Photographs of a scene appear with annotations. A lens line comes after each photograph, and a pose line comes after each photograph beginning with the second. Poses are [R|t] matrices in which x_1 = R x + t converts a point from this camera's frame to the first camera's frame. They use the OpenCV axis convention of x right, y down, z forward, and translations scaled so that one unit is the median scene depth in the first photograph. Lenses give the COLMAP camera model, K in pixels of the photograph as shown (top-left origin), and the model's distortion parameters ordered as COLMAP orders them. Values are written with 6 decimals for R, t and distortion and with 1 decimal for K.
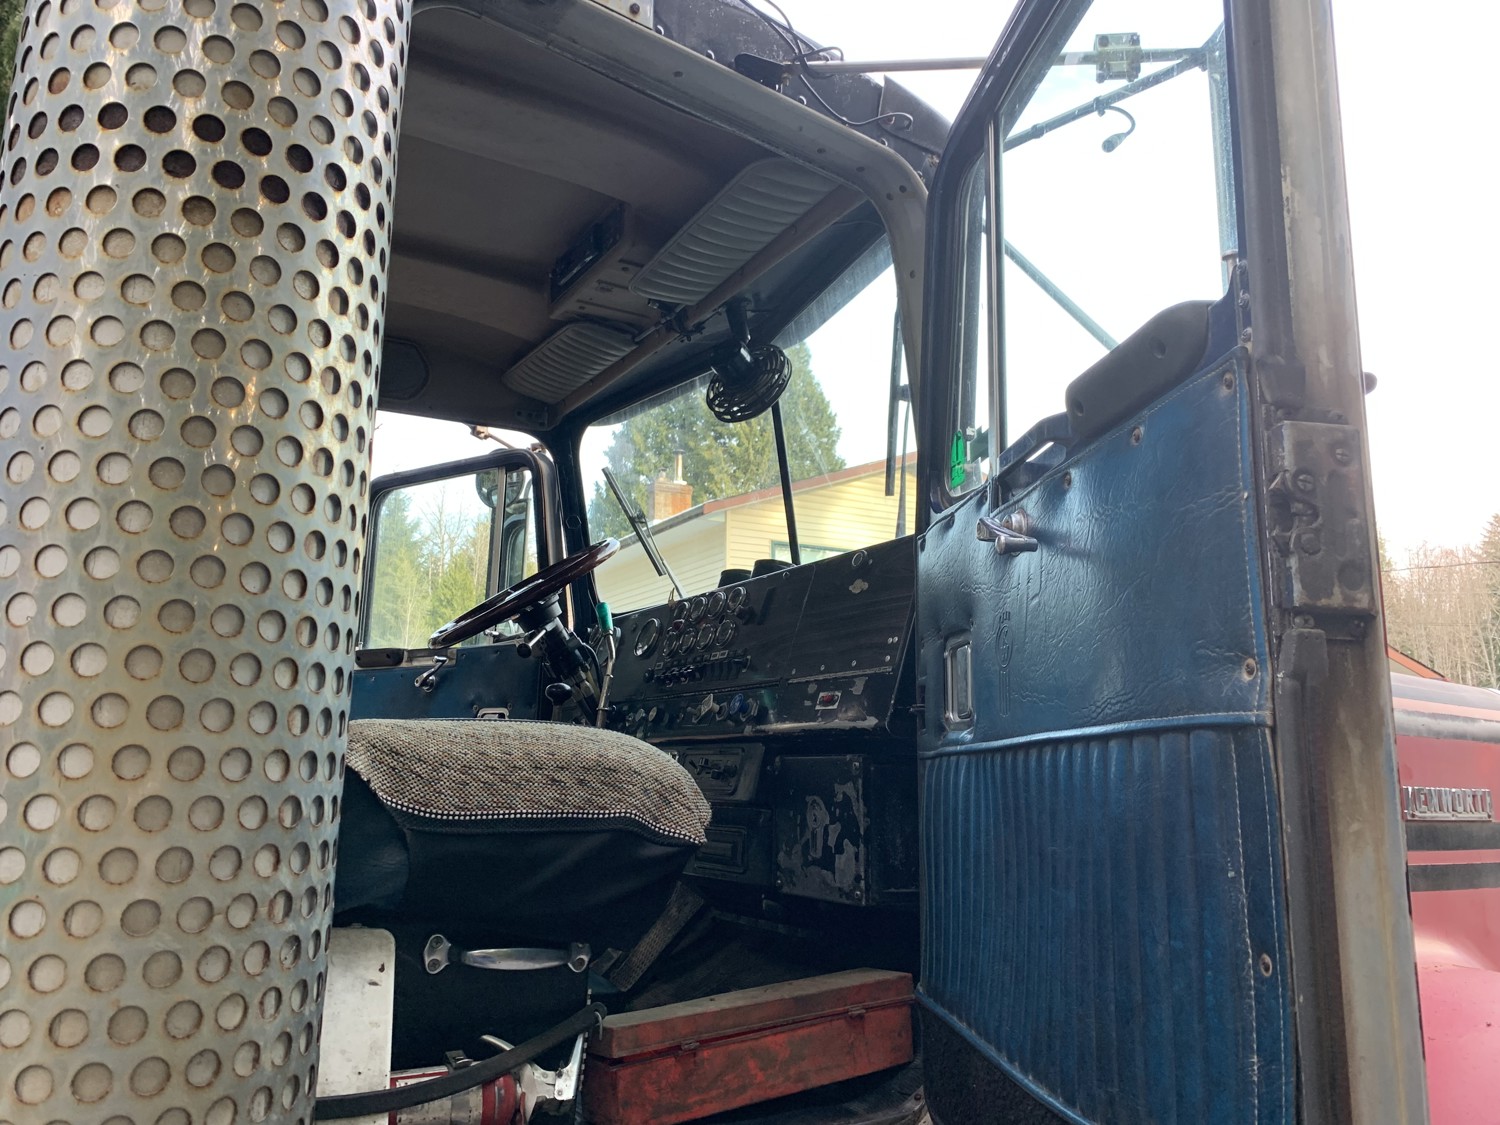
lens RADIAL K [[1154.7, 0, 739.1], [0, 1154.7, 547.5], [0, 0, 1]] dist [0.021172, -0.010091]
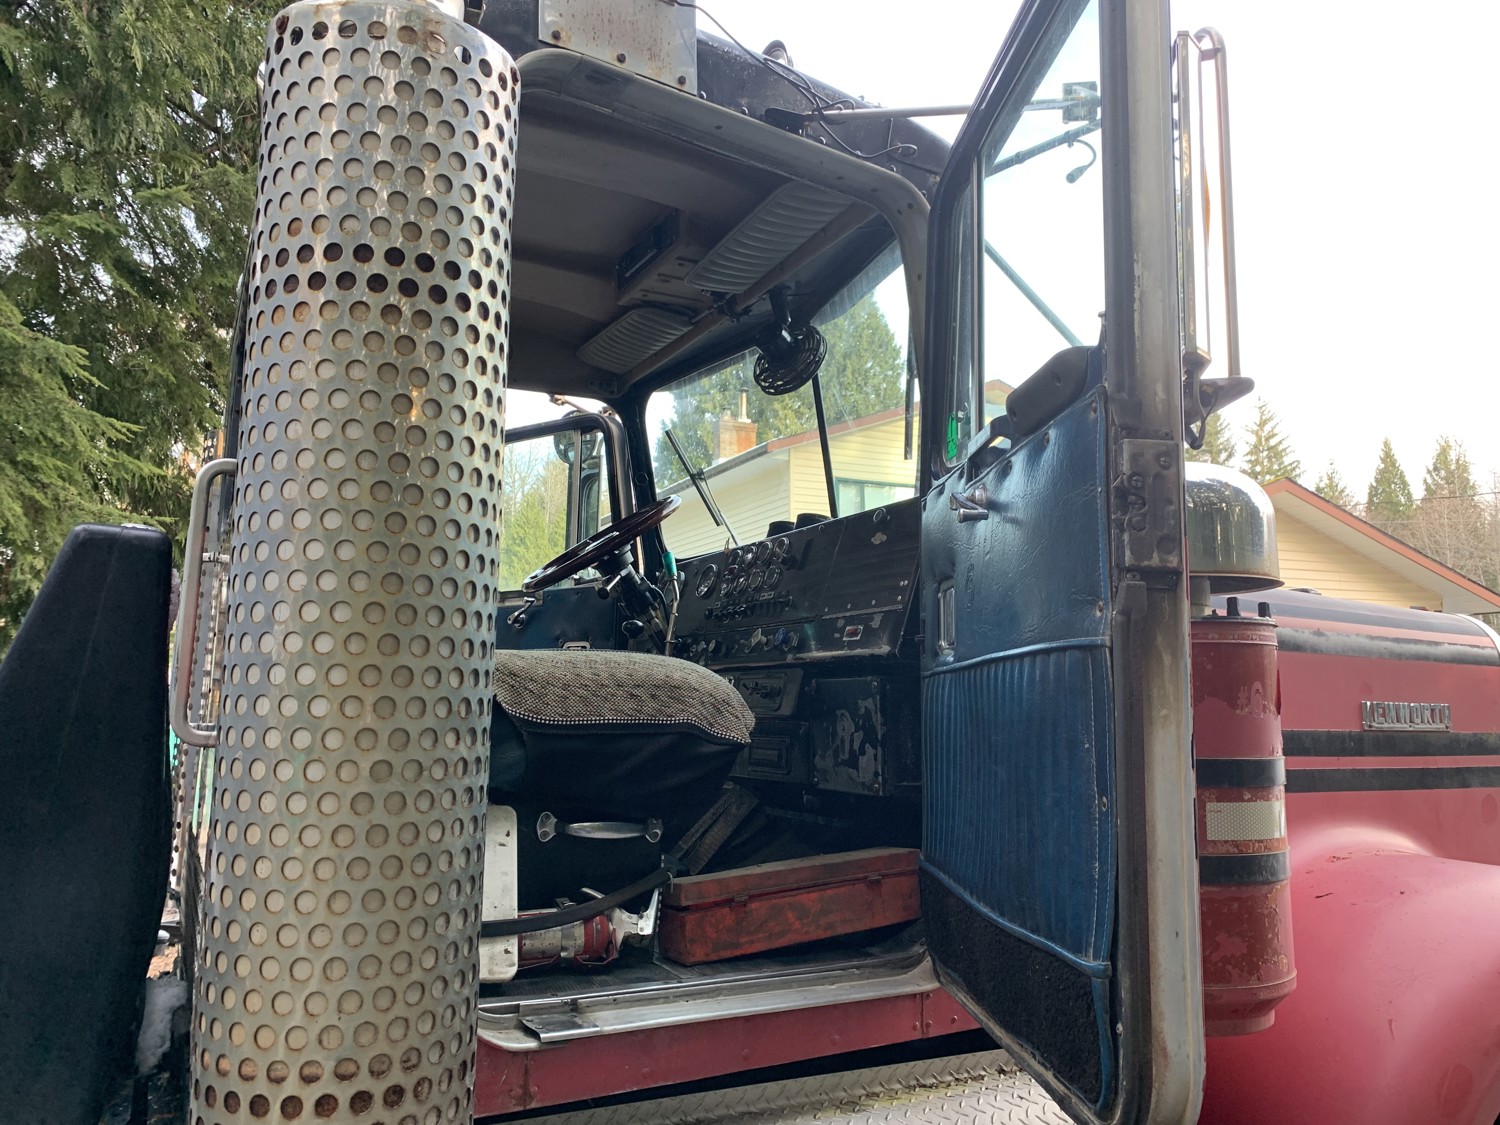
lens RADIAL K [[1133.5, 0, 749.2], [0, 1133.5, 554.5], [0, 0, 1]] dist [0.055719, -0.067435]
pose [[0.998698, -0.013640, -0.049148, 0.038816], [0.016662, 0.997961, 0.061621, -0.035528], [0.048207, -0.062359, 0.996889, -0.272657]]
